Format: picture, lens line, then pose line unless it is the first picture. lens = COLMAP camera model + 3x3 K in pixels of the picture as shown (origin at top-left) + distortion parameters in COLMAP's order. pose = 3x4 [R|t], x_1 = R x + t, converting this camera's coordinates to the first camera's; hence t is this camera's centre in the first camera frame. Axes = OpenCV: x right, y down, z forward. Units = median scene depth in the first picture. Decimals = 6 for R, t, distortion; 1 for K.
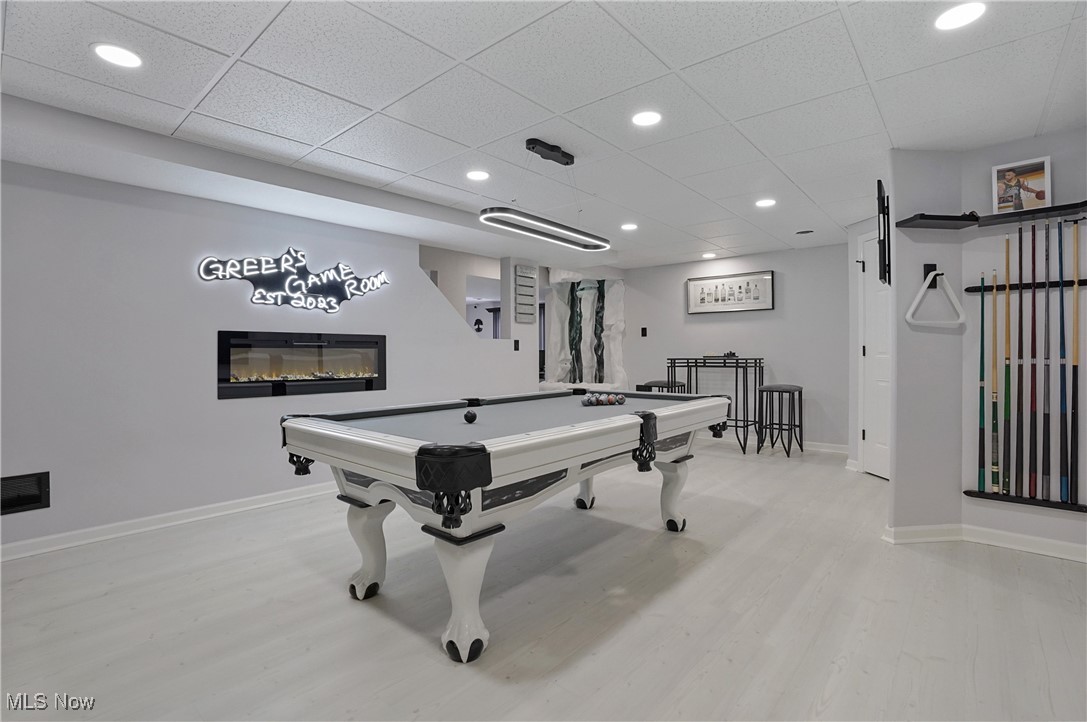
lens RADIAL K [[506.7, 0, 545.0], [0, 506.7, 365.9], [0, 0, 1]] dist [-0.074966, 0.030789]
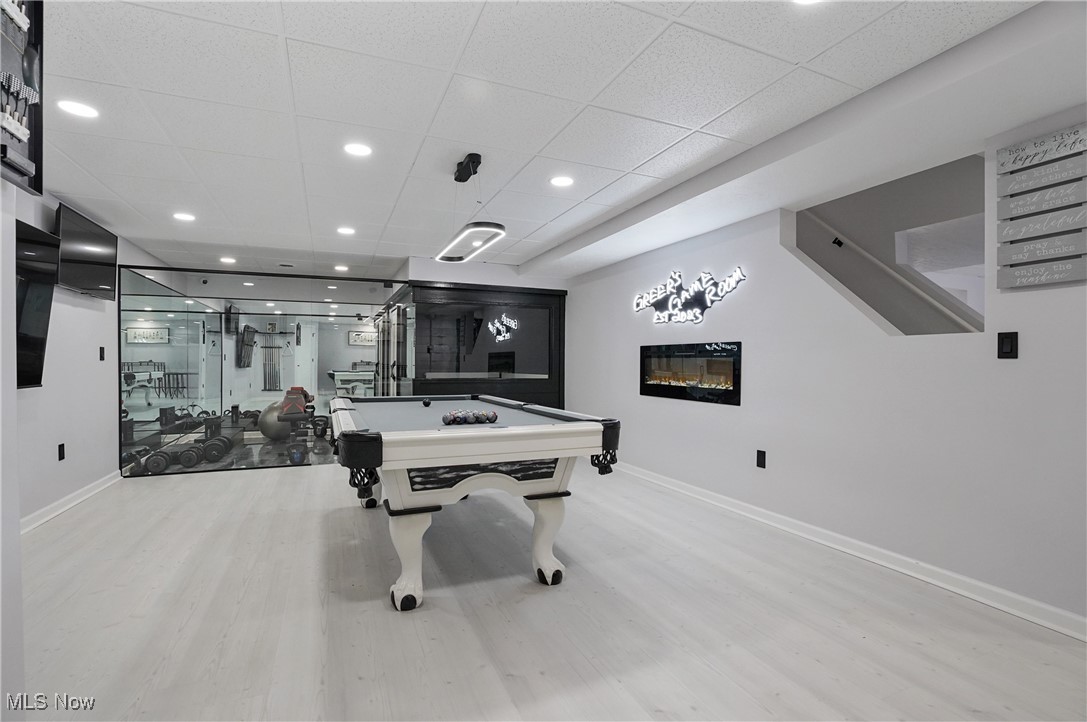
lens RADIAL K [[506.7, 0, 545.0], [0, 506.7, 365.9], [0, 0, 1]] dist [-0.074966, 0.030789]
pose [[-0.423447, 0.008756, -0.905878, 0.660232], [-0.022527, 0.999542, 0.020191, -0.033266], [0.905641, 0.028957, -0.423056, 1.186987]]
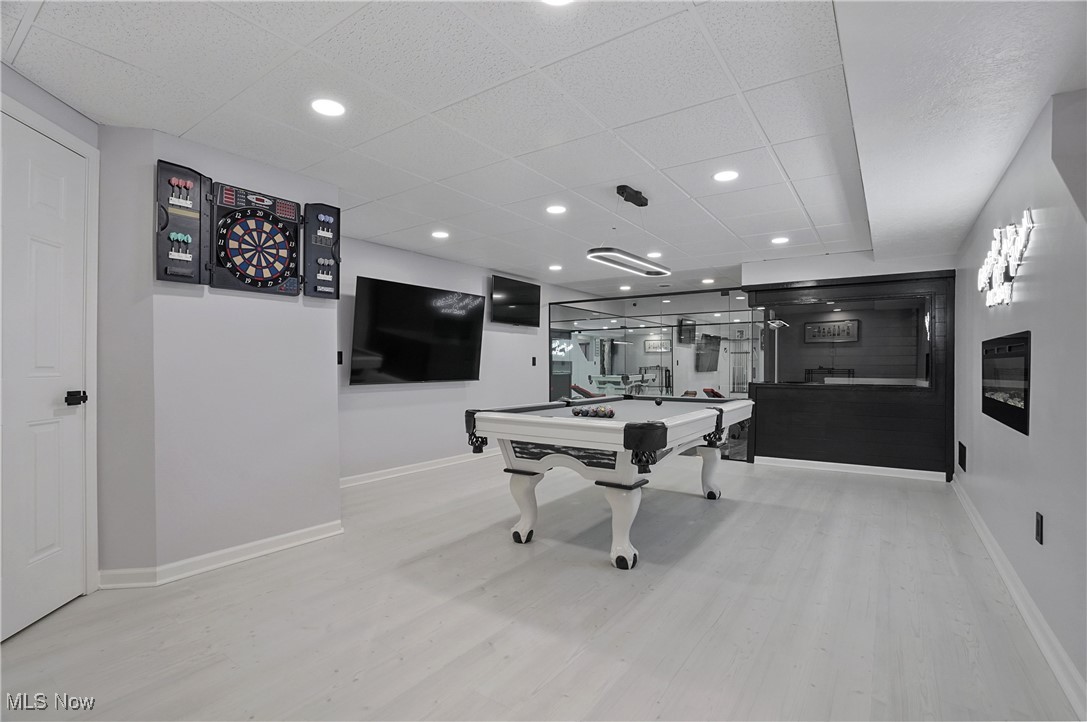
lens RADIAL K [[506.7, 0, 545.0], [0, 506.7, 365.9], [0, 0, 1]] dist [-0.074966, 0.030789]
pose [[-0.993164, 0.004169, -0.116654, 0.264691], [0.001517, 0.999739, 0.022815, -0.040692], [0.116718, 0.022482, -0.992911, 1.610301]]
